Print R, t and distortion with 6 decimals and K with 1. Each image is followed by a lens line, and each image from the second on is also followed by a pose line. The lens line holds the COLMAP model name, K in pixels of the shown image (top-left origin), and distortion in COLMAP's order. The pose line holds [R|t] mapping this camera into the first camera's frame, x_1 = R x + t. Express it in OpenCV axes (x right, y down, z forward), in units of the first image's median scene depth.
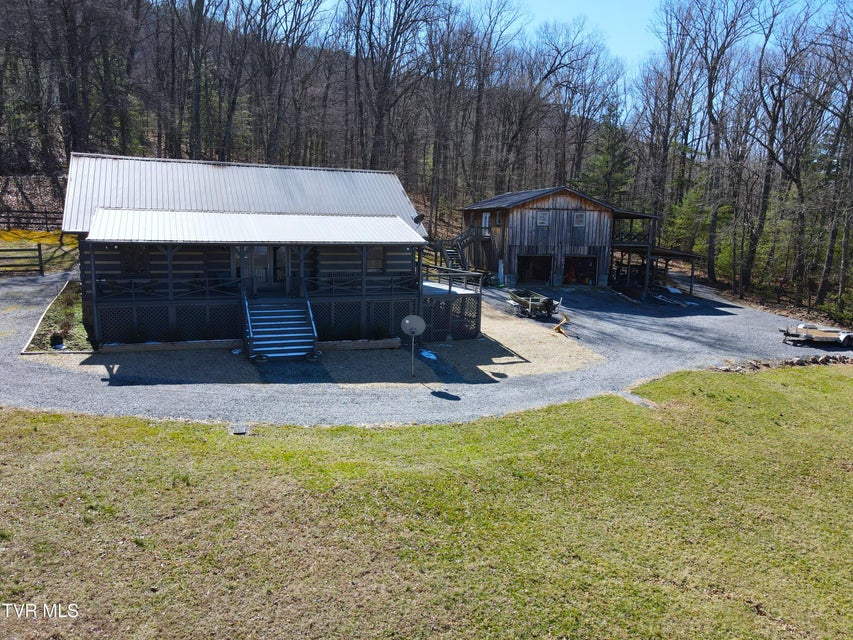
lens RADIAL K [[600.4, 0, 426.5], [0, 600.4, 320.0], [0, 0, 1]] dist [-0.002947, 0.001152]
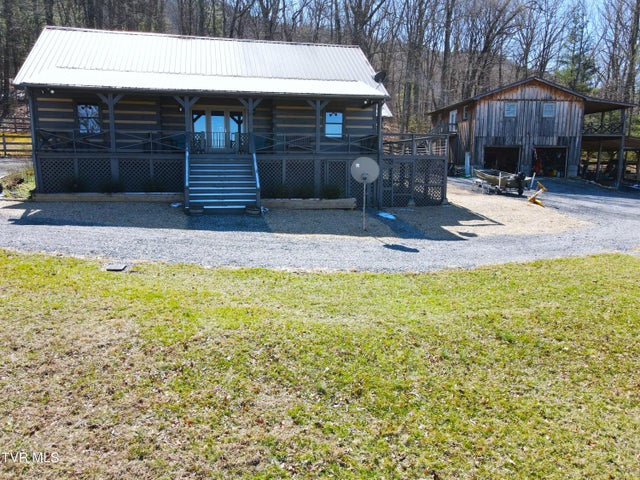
lens RADIAL K [[478.0, 0, 320.0], [0, 478.0, 240.0], [0, 0, 1]] dist [0.008358, 0.006300]
pose [[0.985634, 0.009001, -0.168656, 0.030942], [-0.006789, 0.999883, 0.013684, 0.099504], [0.168759, -0.012342, 0.985580, 0.317845]]
